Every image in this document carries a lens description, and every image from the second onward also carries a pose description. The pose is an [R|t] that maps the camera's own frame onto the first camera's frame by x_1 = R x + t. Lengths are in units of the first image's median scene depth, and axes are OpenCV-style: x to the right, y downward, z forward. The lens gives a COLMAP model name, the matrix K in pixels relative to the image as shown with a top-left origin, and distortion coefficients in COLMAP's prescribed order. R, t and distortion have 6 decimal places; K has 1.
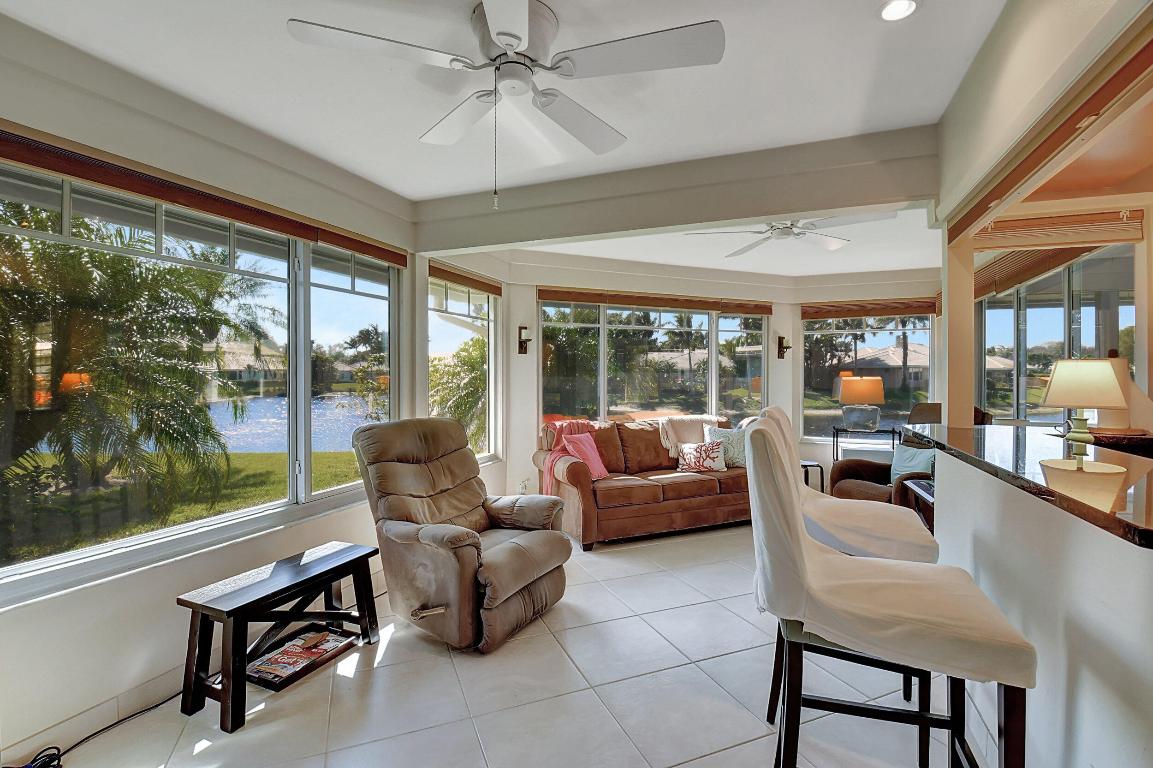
lens RADIAL K [[516.4, 0, 564.3], [0, 516.4, 381.5], [0, 0, 1]] dist [0.015311, -0.012038]
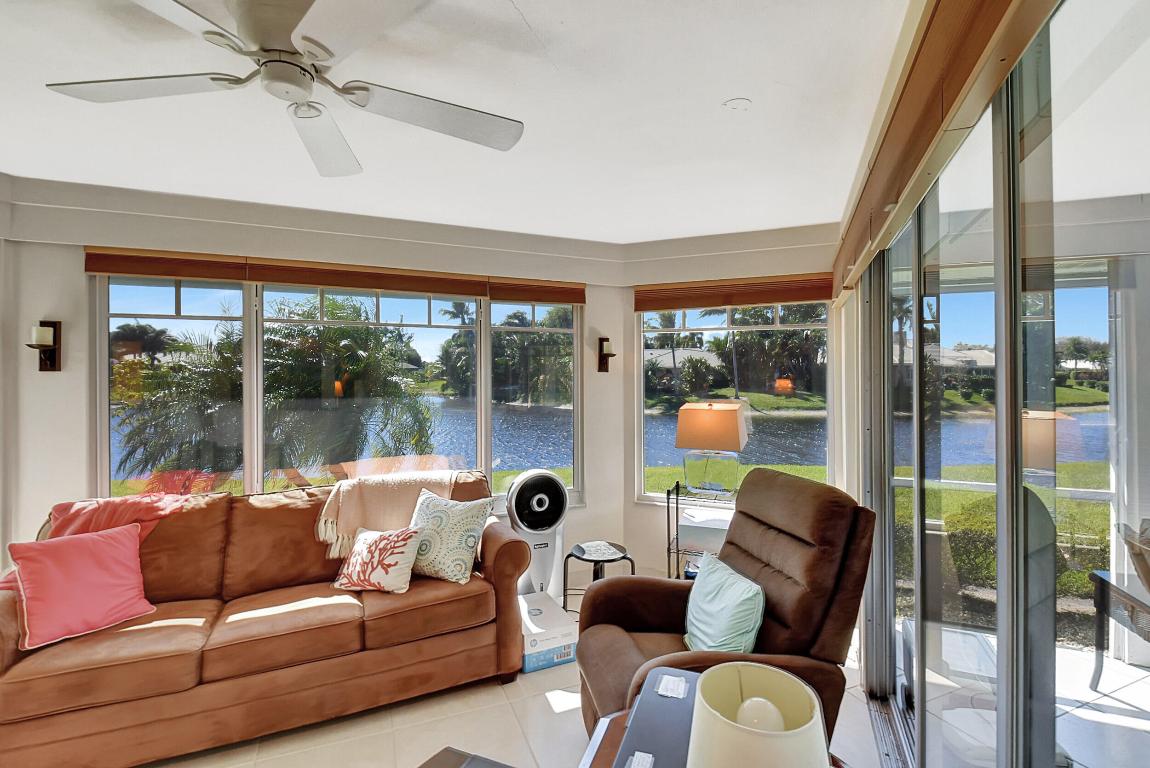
lens RADIAL K [[515.1, 0, 565.6], [0, 515.1, 386.8], [0, 0, 1]] dist [0.015311, -0.012038]
pose [[0.999959, -0.001418, -0.008998, 0.458638], [0.001560, 0.999873, 0.015870, -0.044548], [0.008974, -0.015884, 0.999834, 0.450850]]
